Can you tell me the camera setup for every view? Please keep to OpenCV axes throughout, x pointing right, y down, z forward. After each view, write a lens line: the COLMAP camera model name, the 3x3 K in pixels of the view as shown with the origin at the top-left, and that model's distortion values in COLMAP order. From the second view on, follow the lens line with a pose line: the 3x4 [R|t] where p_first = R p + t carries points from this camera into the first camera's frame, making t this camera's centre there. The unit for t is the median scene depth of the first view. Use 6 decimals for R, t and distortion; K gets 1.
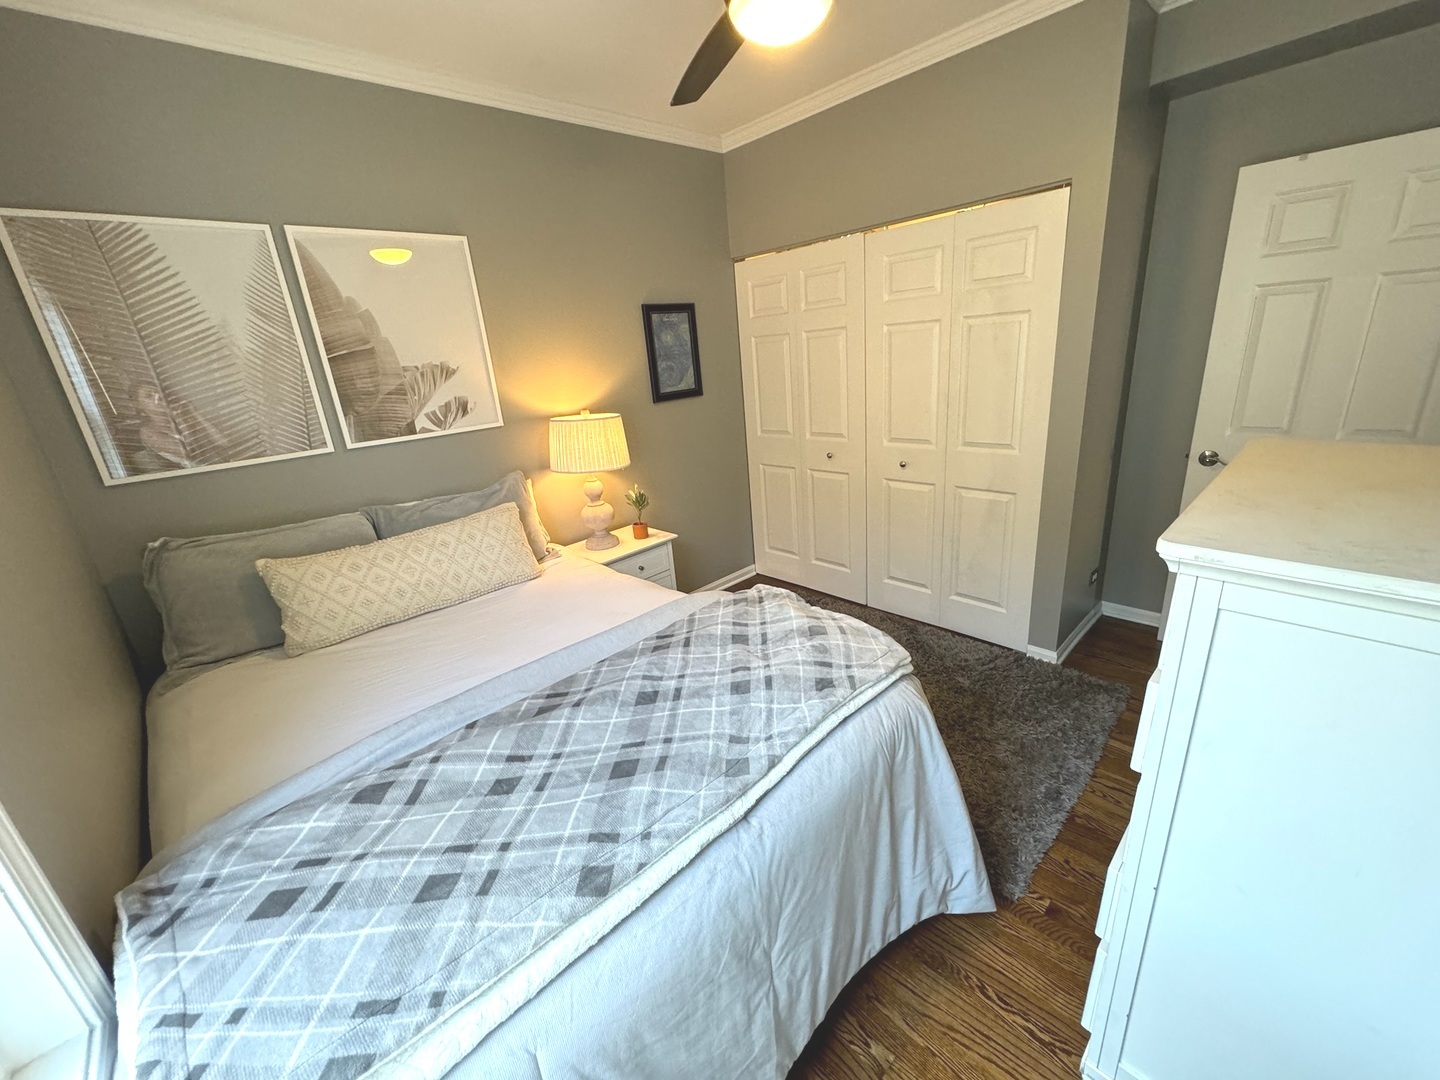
lens RADIAL K [[574.2, 0, 719.3], [0, 574.2, 537.8], [0, 0, 1]] dist [-0.001945, 0.000093]
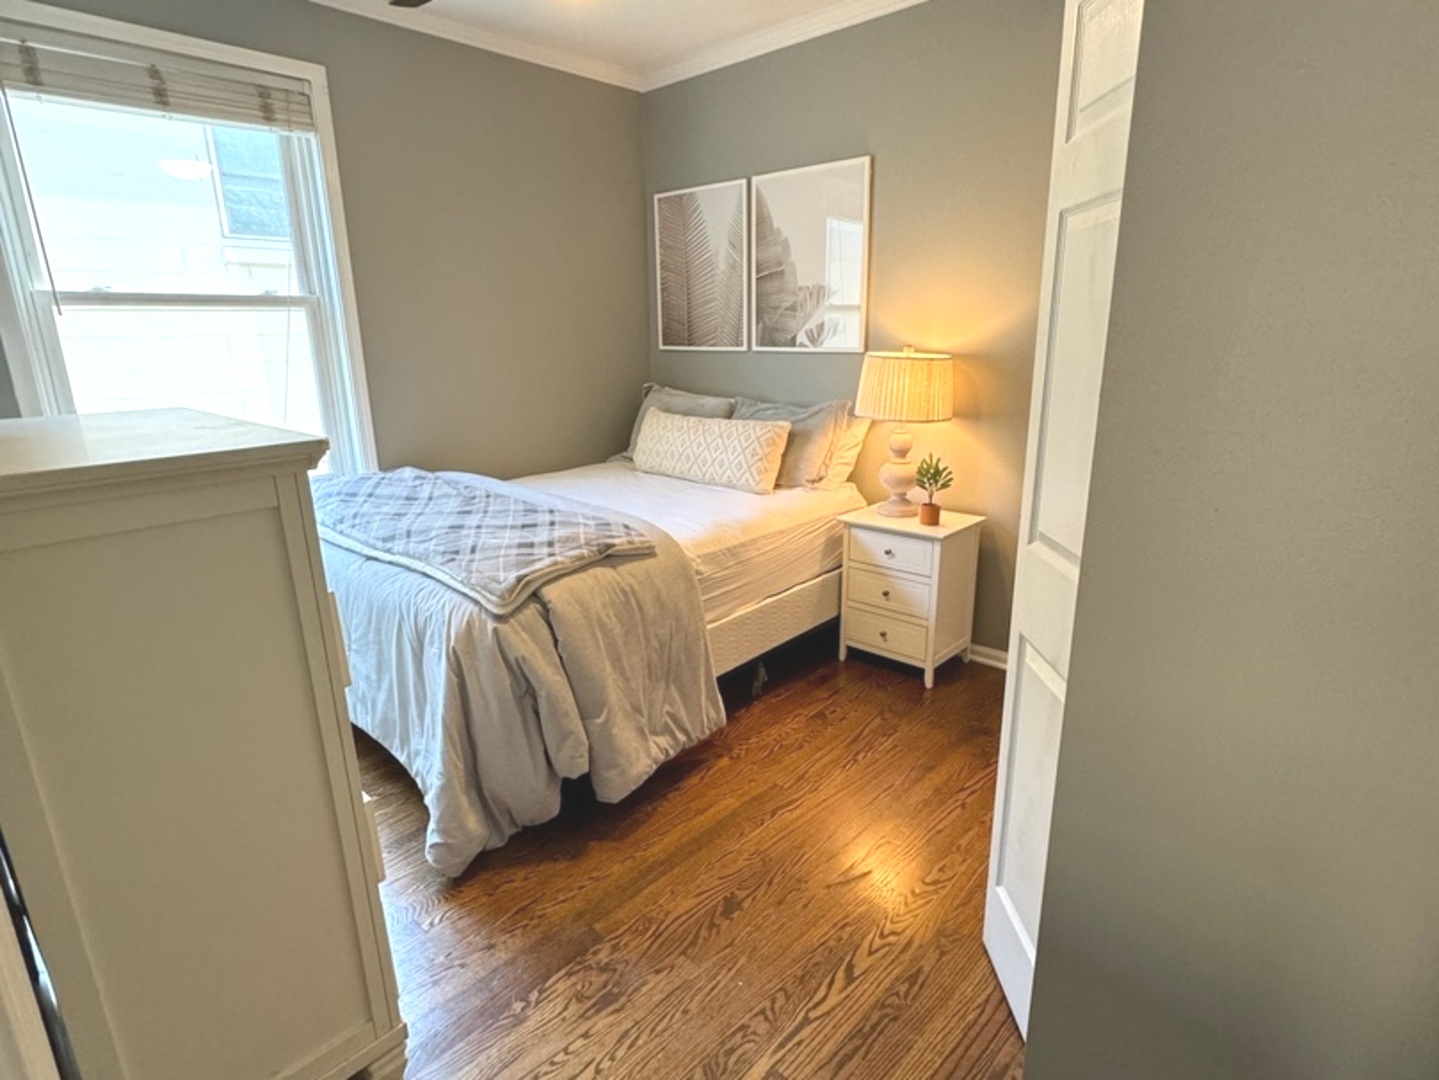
lens RADIAL K [[764.4, 0, 719.5], [0, 764.4, 540.0], [0, 0, 1]] dist [-0.003067, -0.000446]
pose [[0.062382, 0.341452, -0.937827, 1.055471], [-0.307878, 0.900415, 0.307351, -0.272213], [0.949379, 0.269563, 0.161295, 0.769610]]
